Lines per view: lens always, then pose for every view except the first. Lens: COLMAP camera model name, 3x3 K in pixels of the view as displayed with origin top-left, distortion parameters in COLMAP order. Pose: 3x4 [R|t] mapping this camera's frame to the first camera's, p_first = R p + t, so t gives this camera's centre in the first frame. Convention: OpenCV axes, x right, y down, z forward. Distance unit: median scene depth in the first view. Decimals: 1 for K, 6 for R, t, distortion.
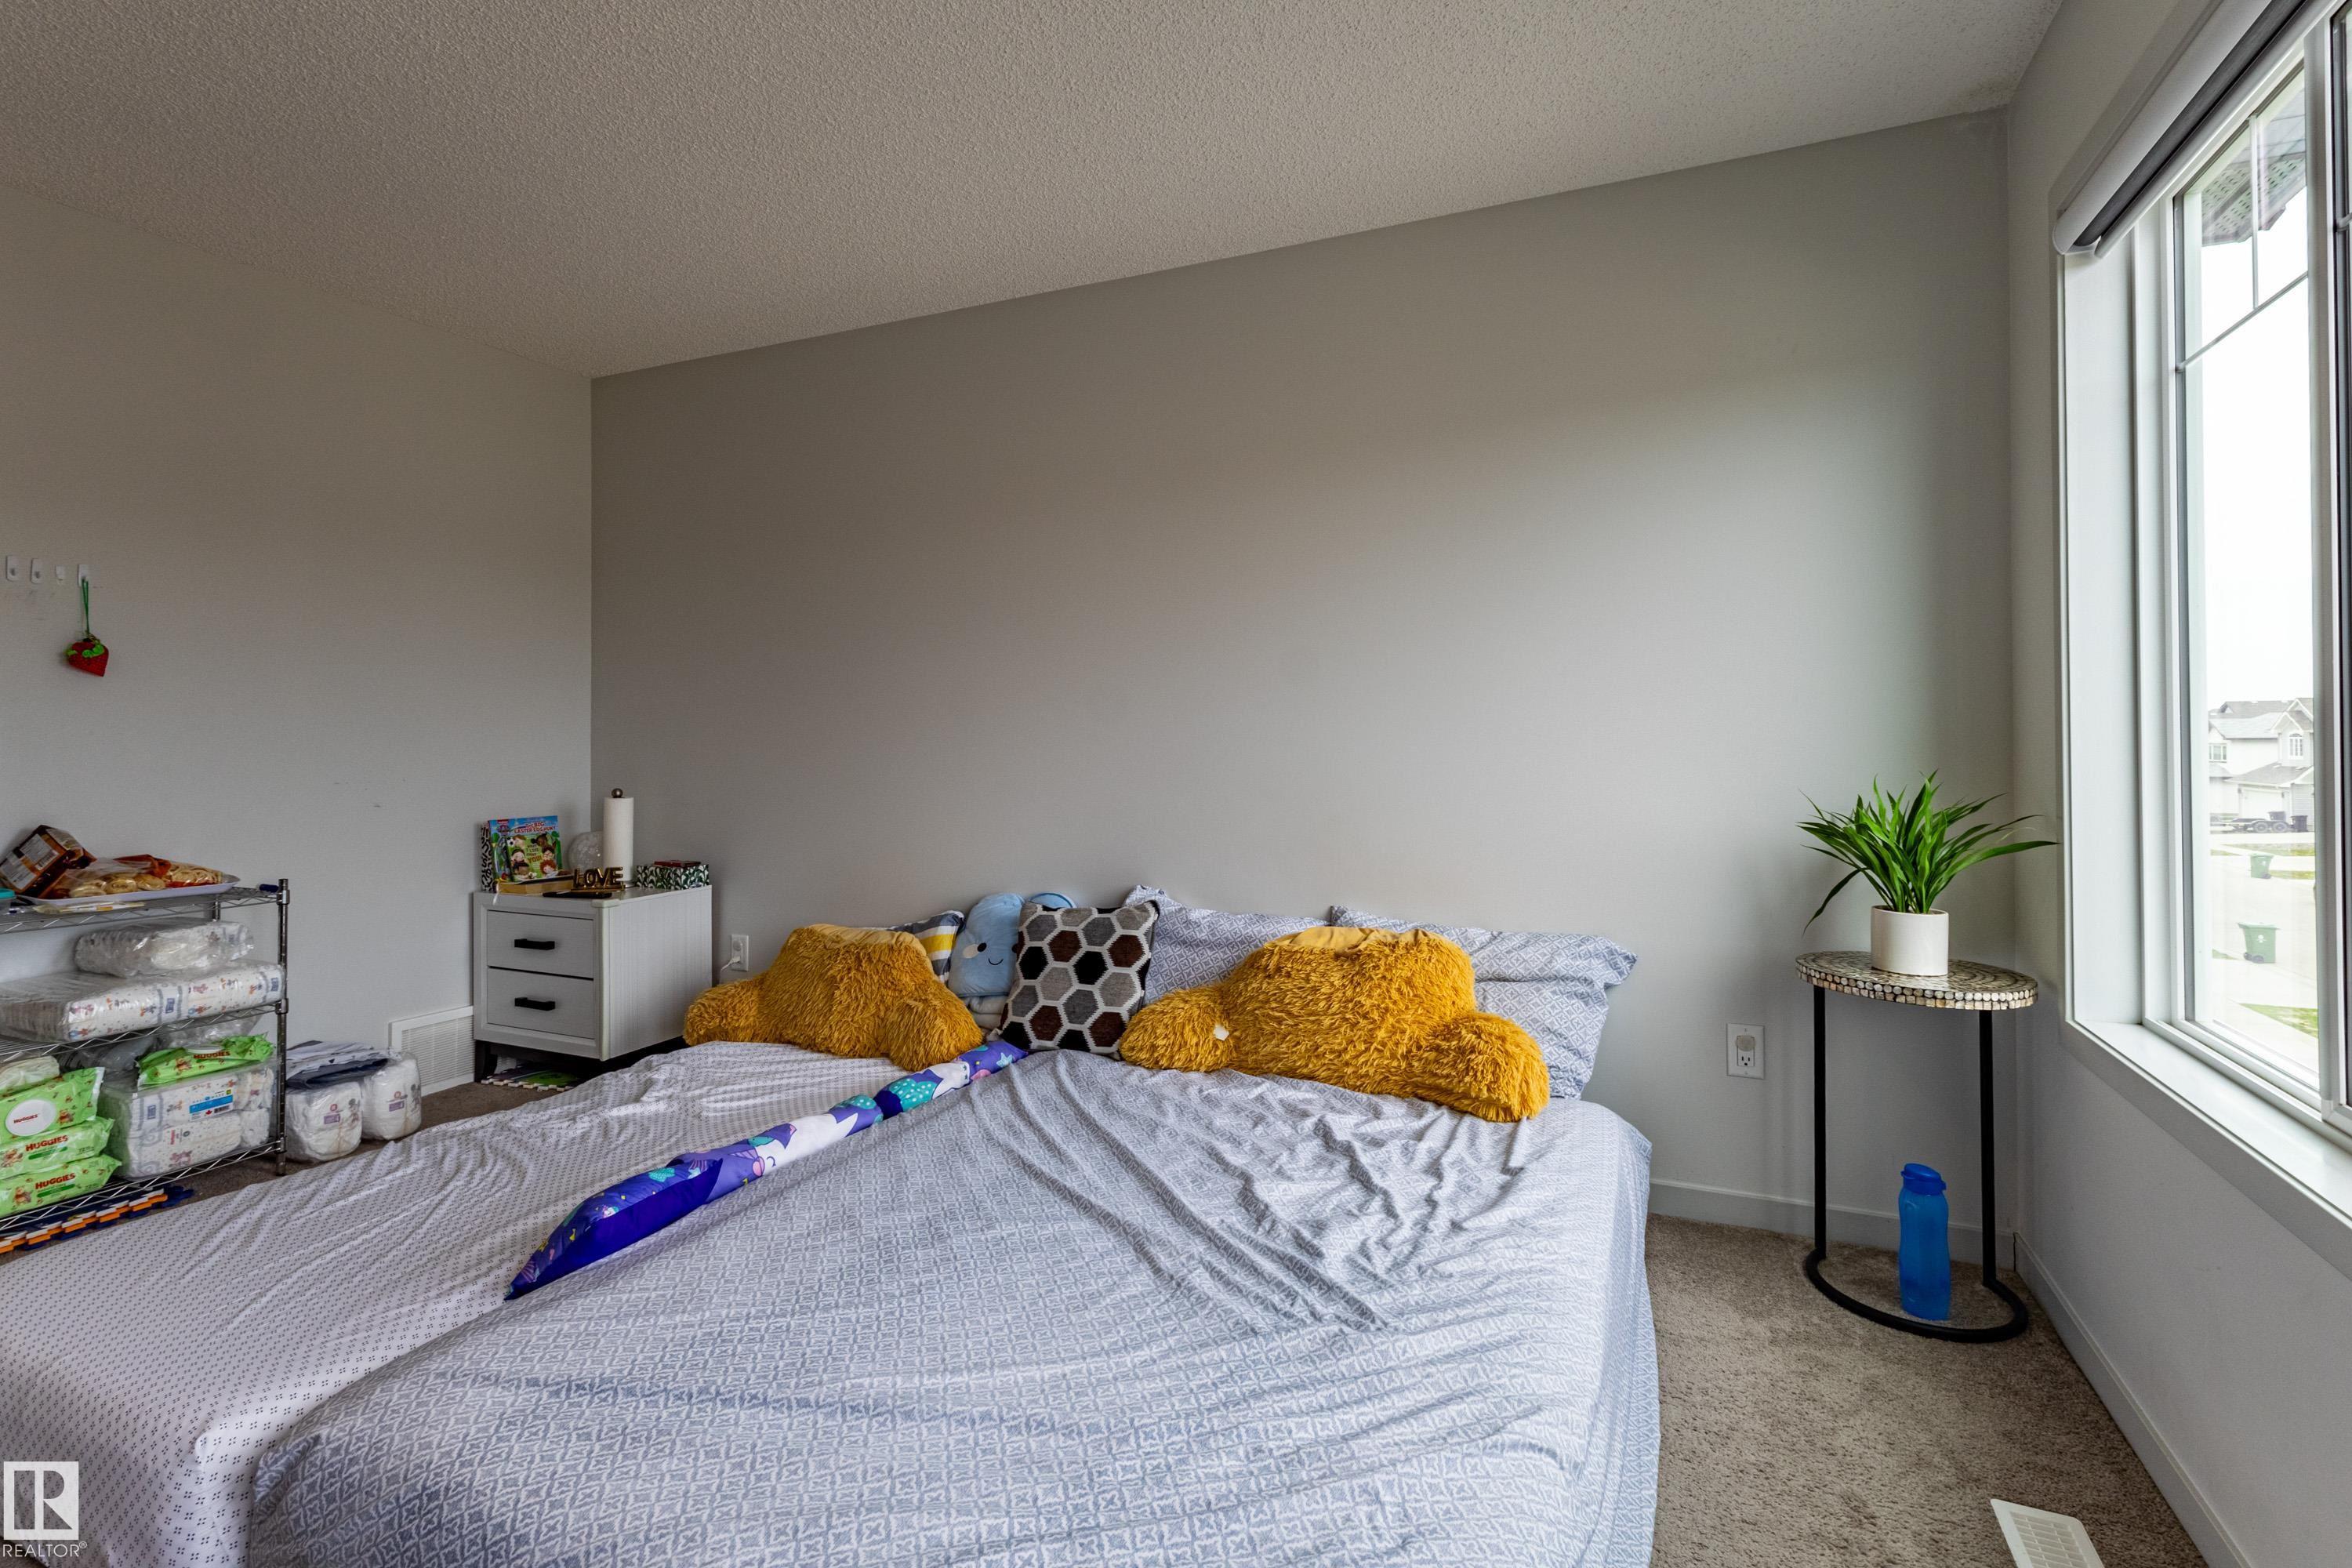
lens RADIAL K [[1114.7, 0, 1170.9], [0, 1114.7, 790.2], [0, 0, 1]] dist [-0.001707, 0.000037]
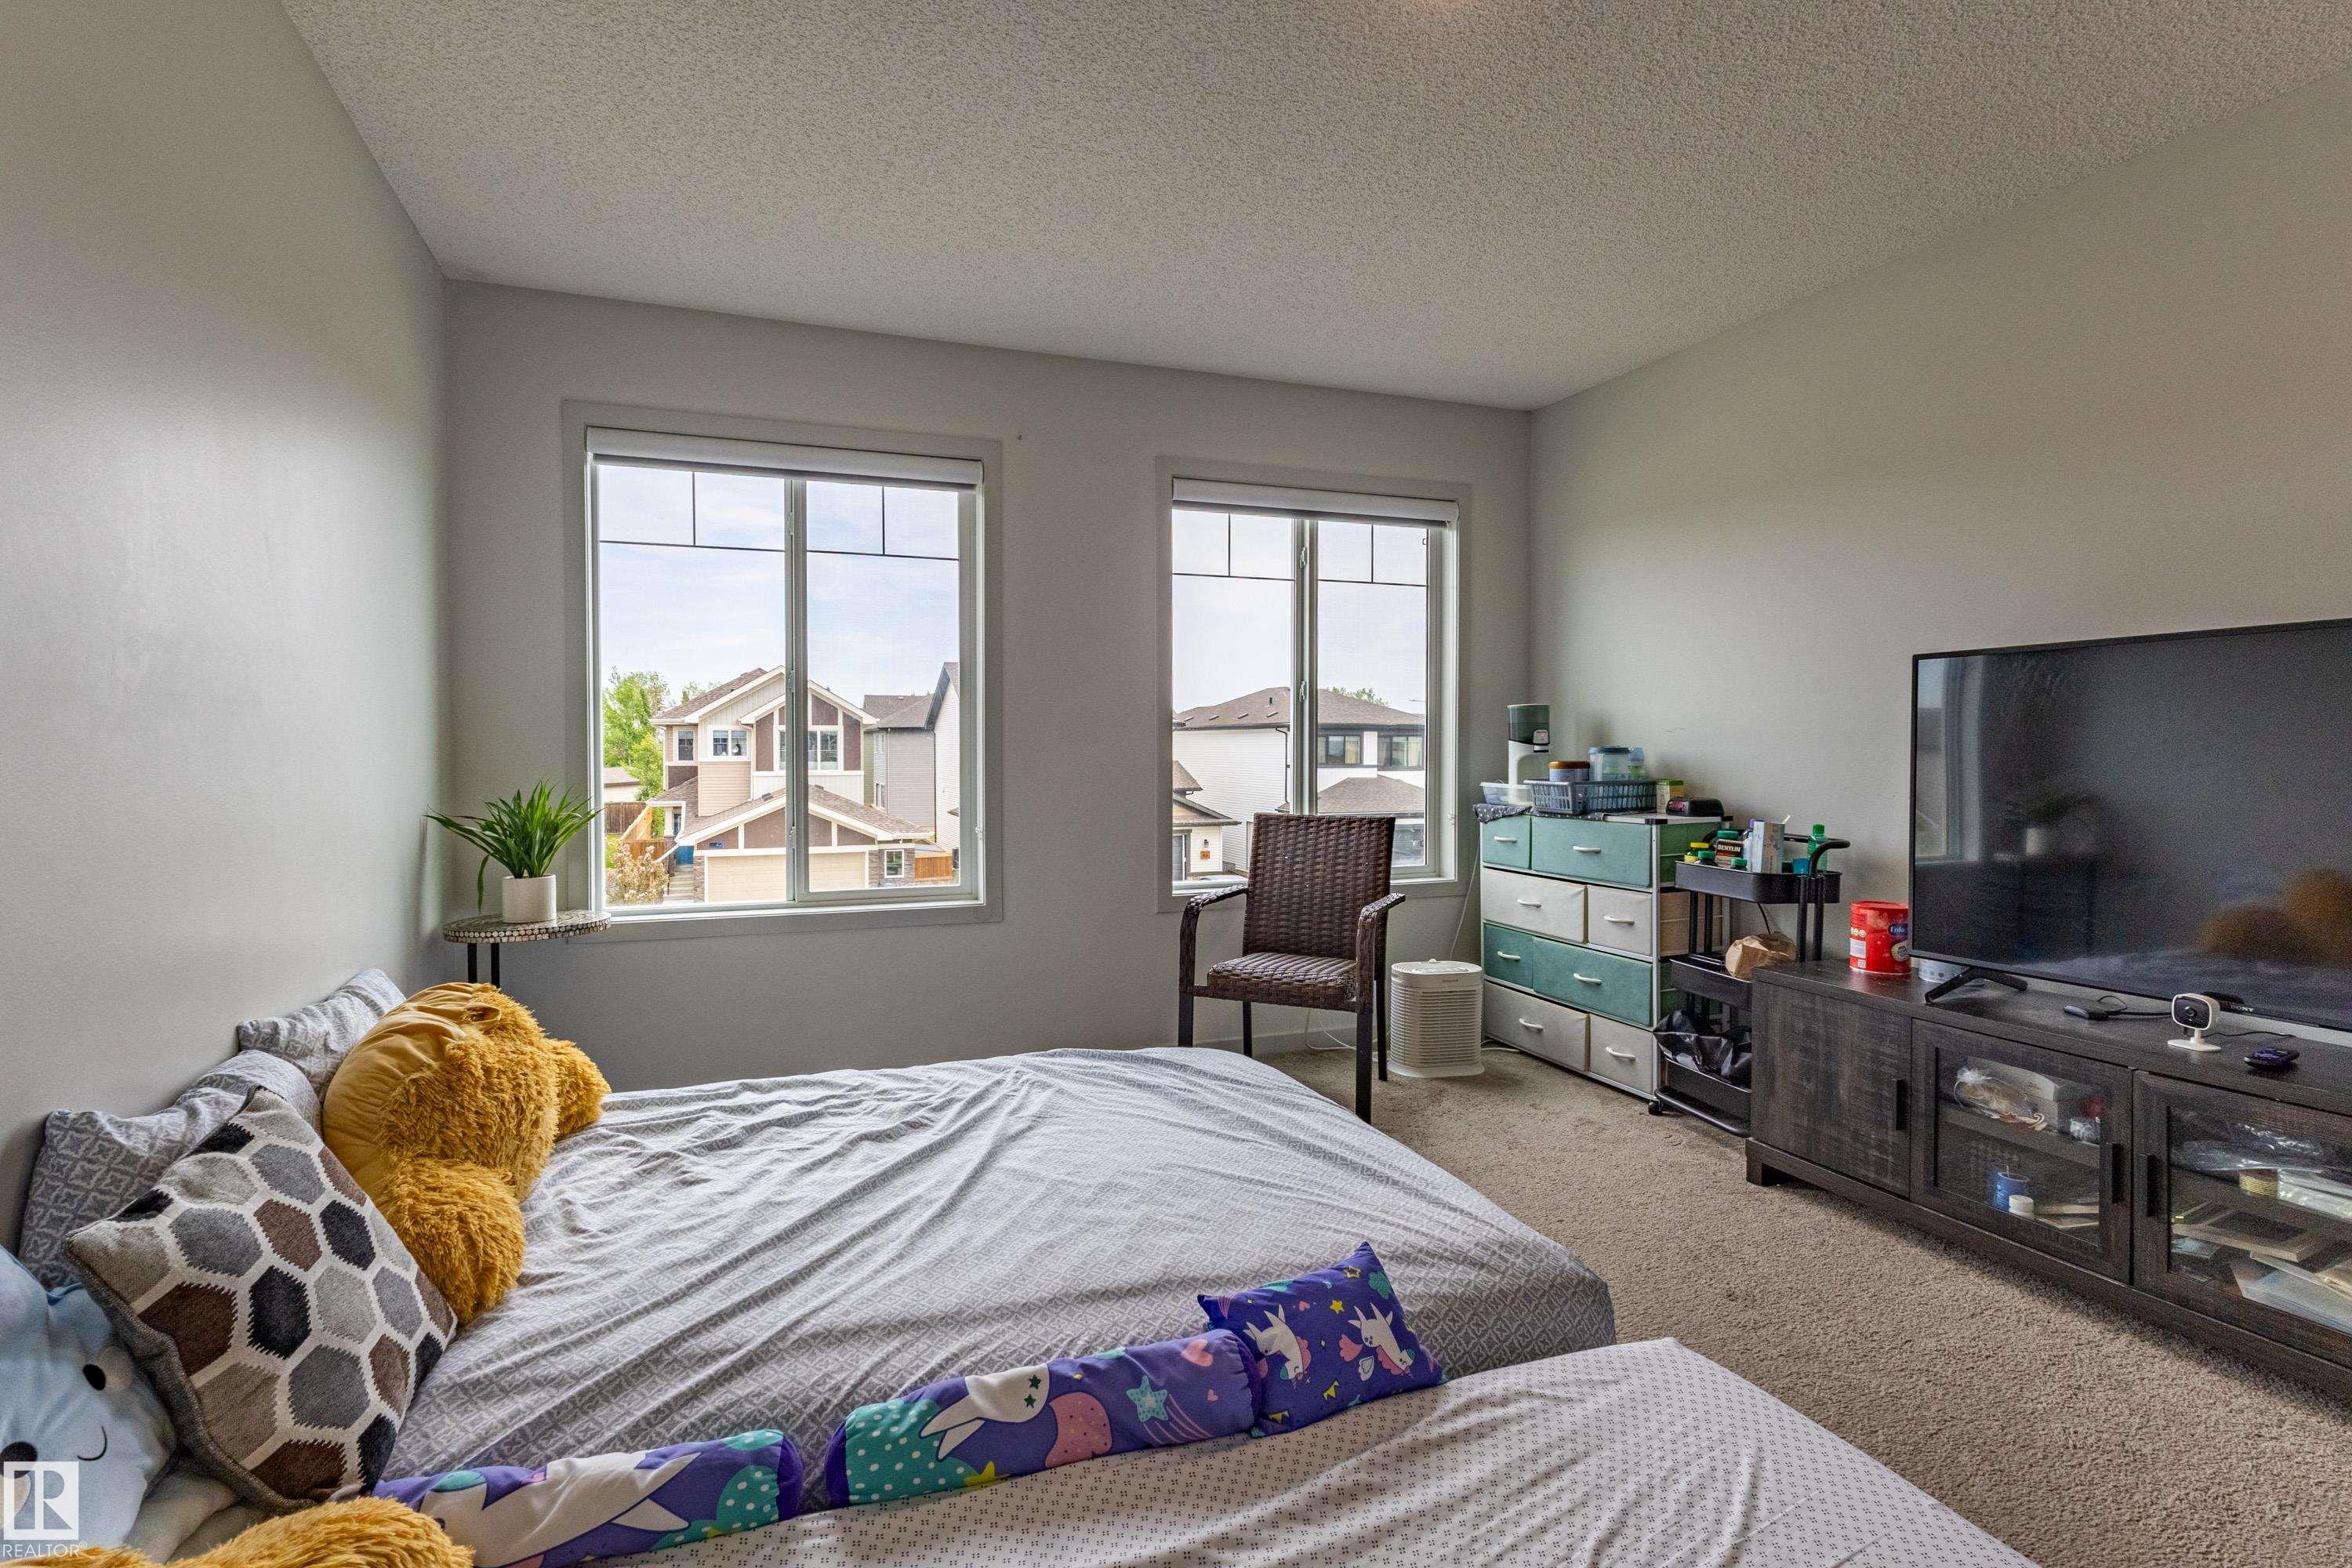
lens RADIAL K [[1114.7, 0, 1170.9], [0, 1114.7, 790.2], [0, 0, 1]] dist [-0.001707, 0.000037]
pose [[-0.723163, -0.018909, 0.690419, -0.693561], [0.036053, 0.997229, 0.065074, -0.049921], [-0.689736, 0.071951, -0.720477, 1.168134]]
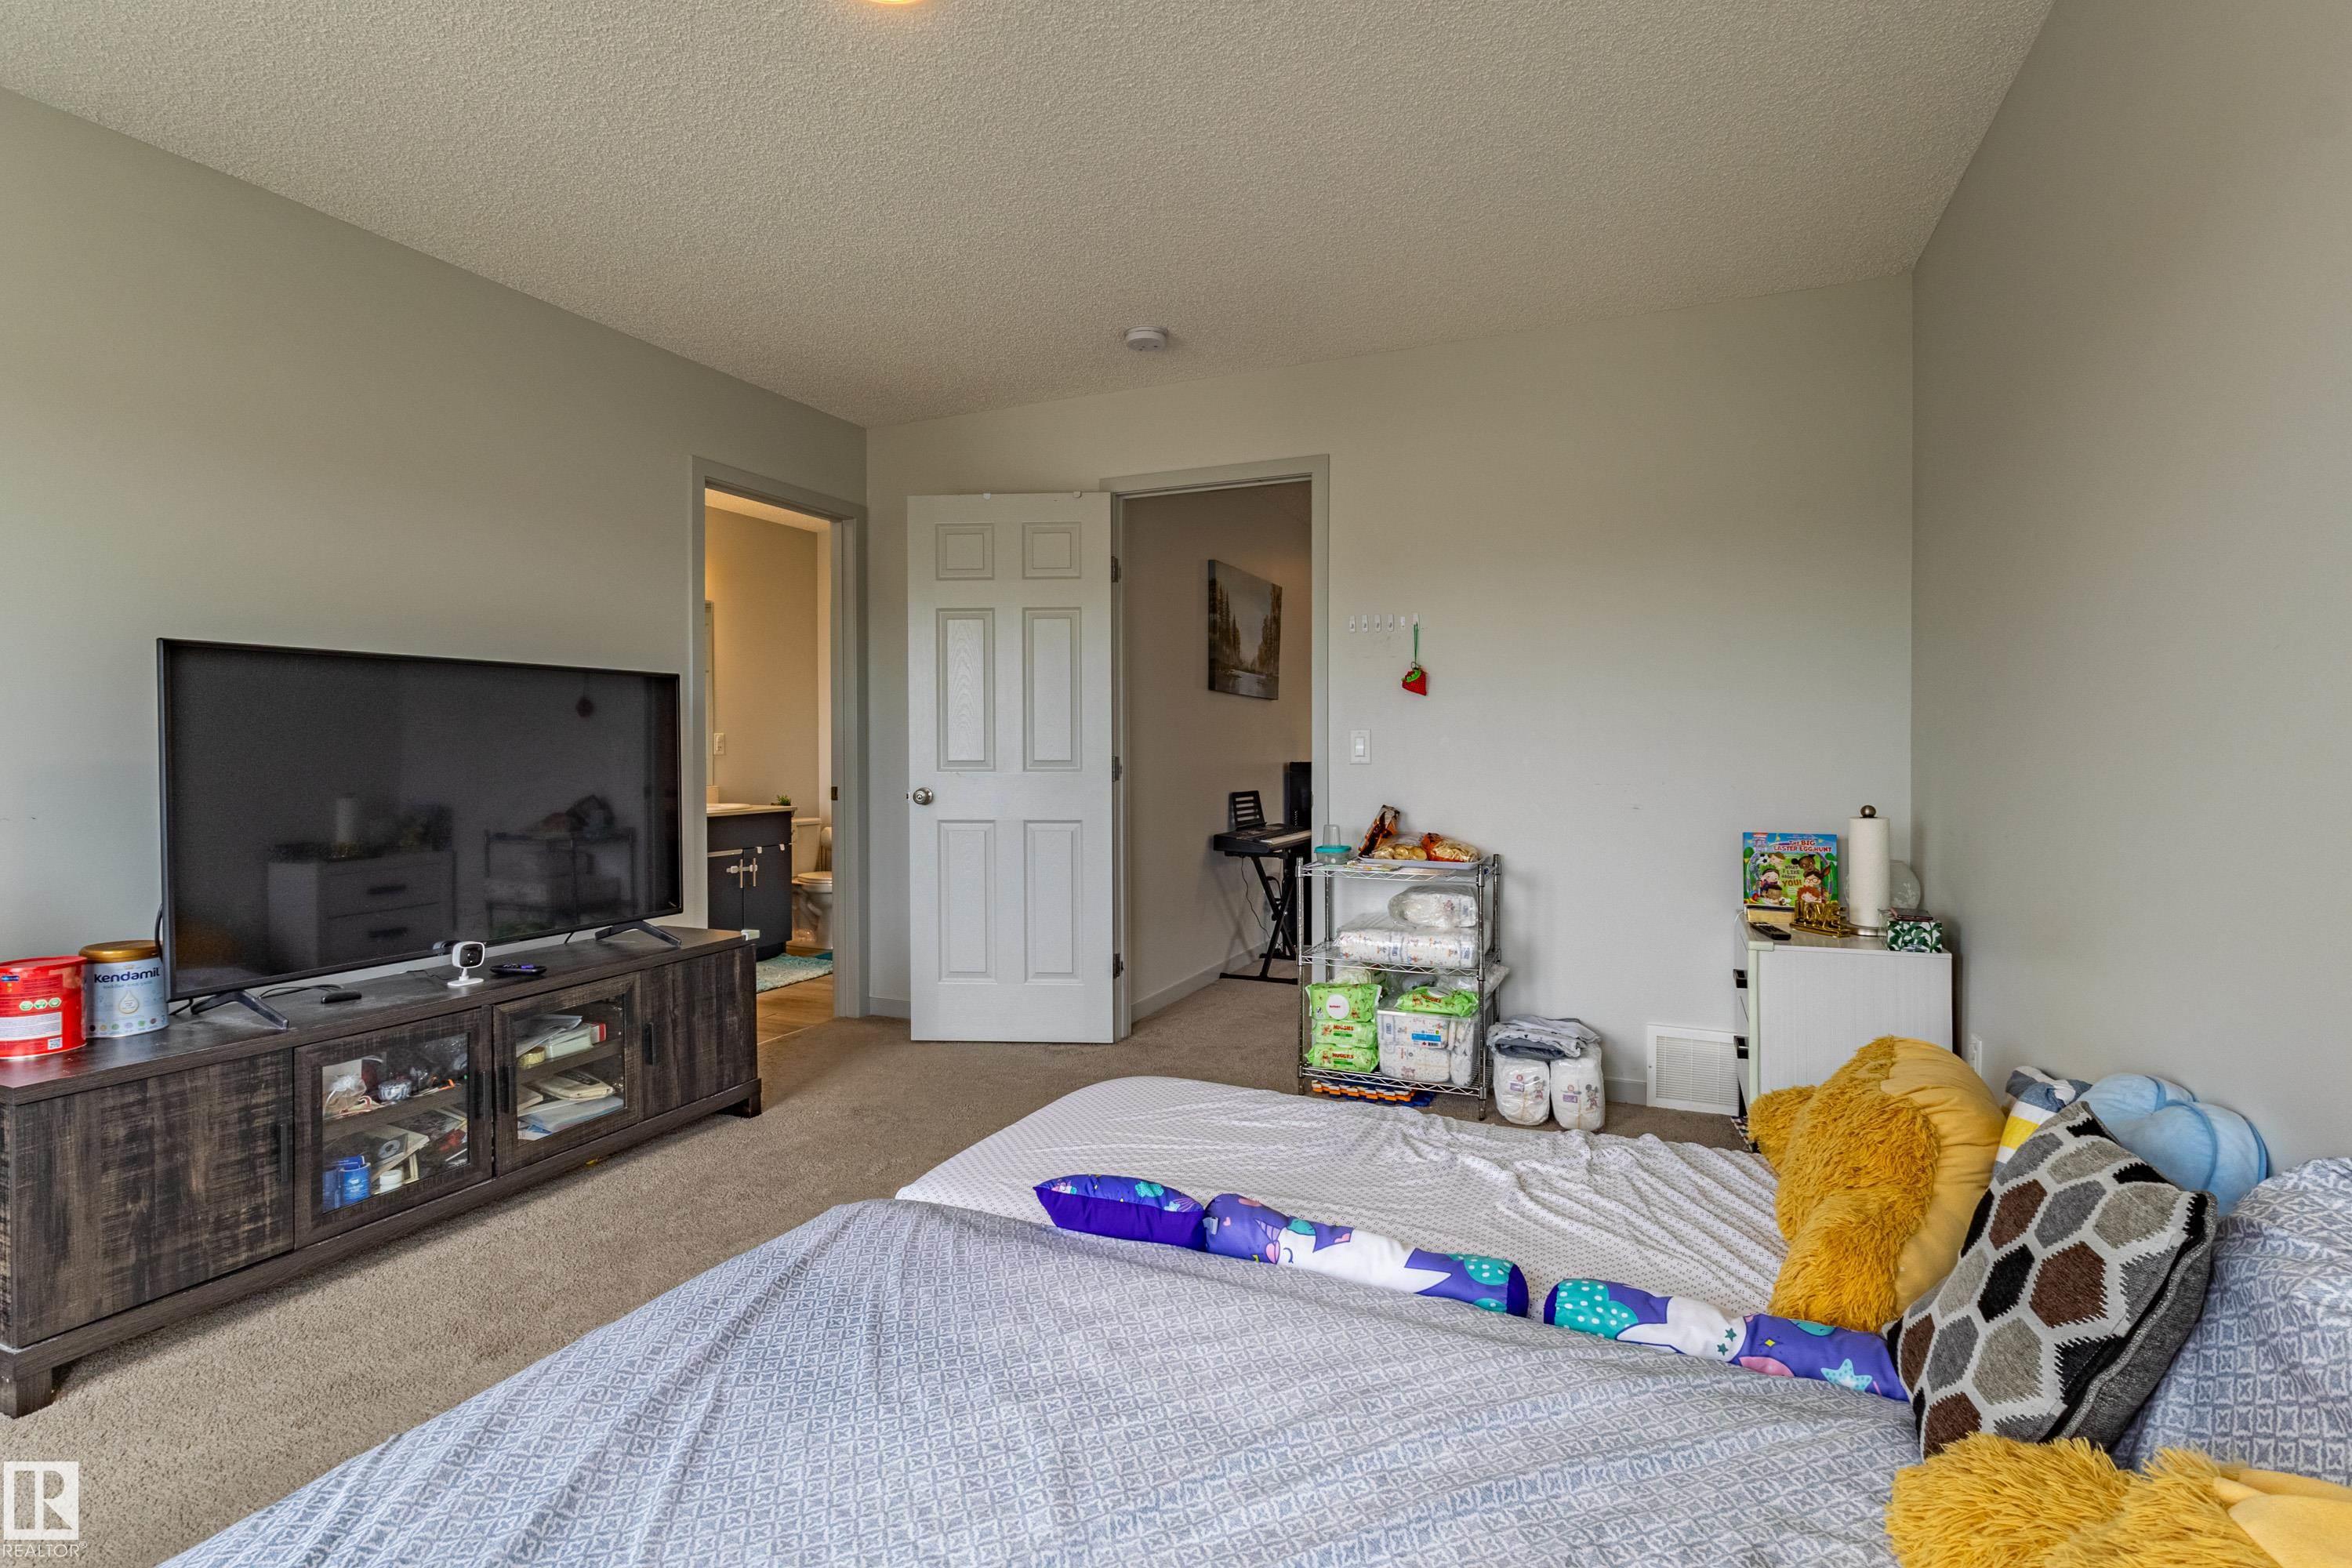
lens RADIAL K [[1093.5, 0, 1176.0], [0, 1093.5, 784.0], [0, 0, 1]] dist [-0.001441, -0.000329]
pose [[0.018999, 0.037516, -0.999115, 0.357193], [-0.040881, 0.998489, 0.036715, -0.035425], [0.998983, 0.040147, 0.020504, 0.717892]]
